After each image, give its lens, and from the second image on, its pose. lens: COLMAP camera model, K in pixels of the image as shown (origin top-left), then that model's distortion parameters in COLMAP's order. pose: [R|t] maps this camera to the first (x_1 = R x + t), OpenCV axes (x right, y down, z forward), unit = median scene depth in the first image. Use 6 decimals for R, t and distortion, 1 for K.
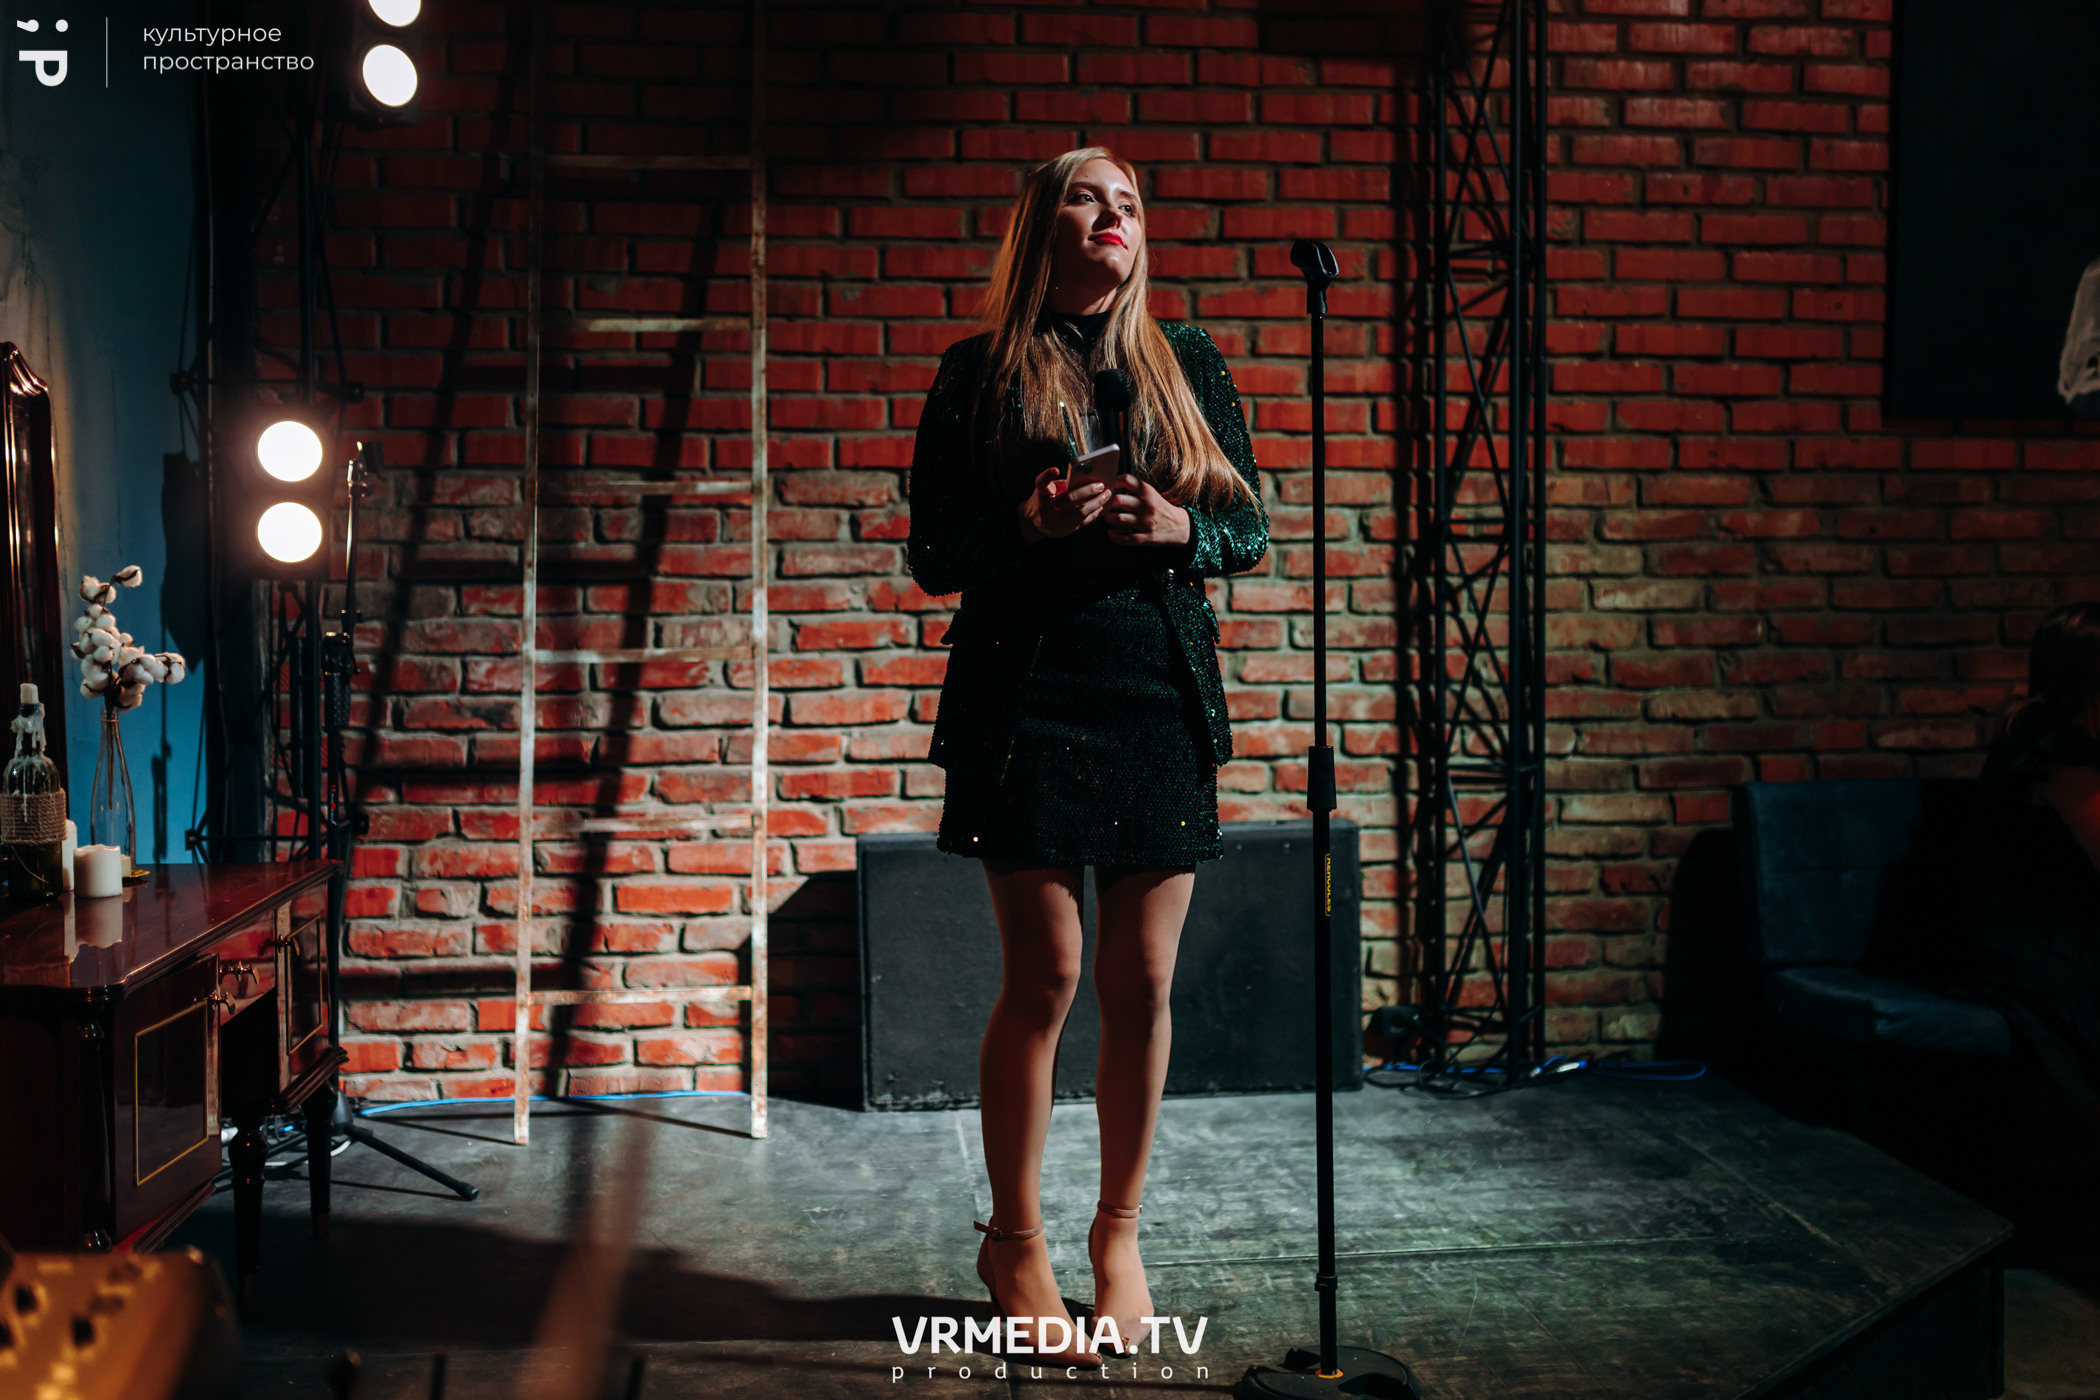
lens RADIAL K [[1992.7, 0, 1056.4], [0, 1992.7, 690.7], [0, 0, 1]] dist [-0.005751, 0.007112]
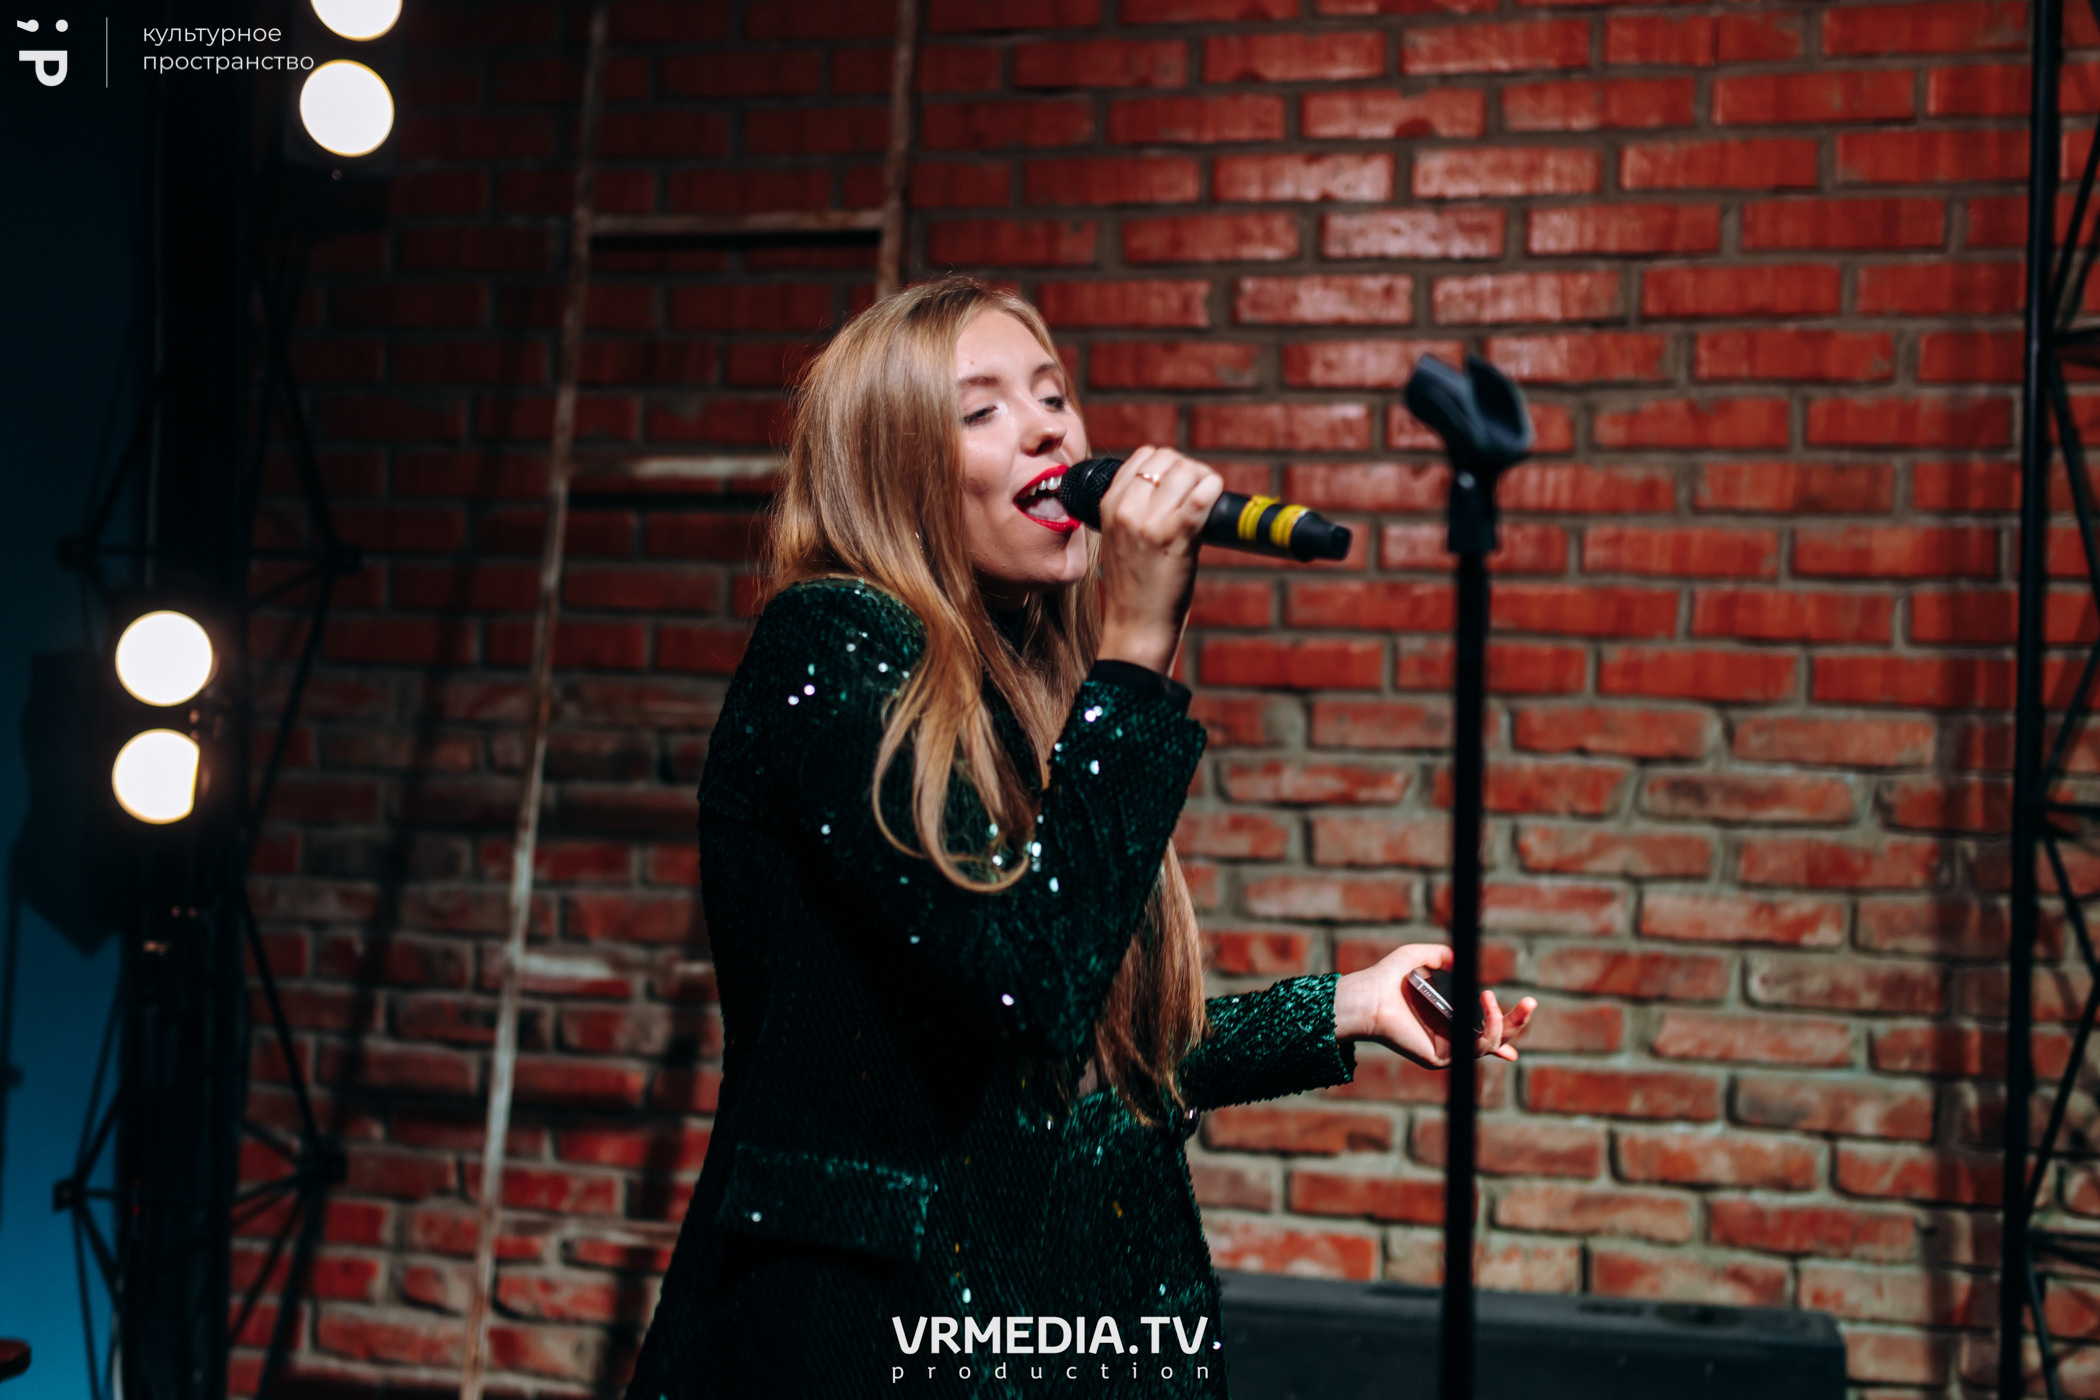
lens RADIAL K [[1992.7, 0, 1056.4], [0, 1992.7, 690.7], [0, 0, 1]] dist [-0.005751, 0.007112]
pose [[0.961133, 0.031011, -0.274337, 0.080821], [-0.040043, 0.998823, -0.027382, -0.089532], [0.273165, 0.037303, 0.961244, 0.373388]]
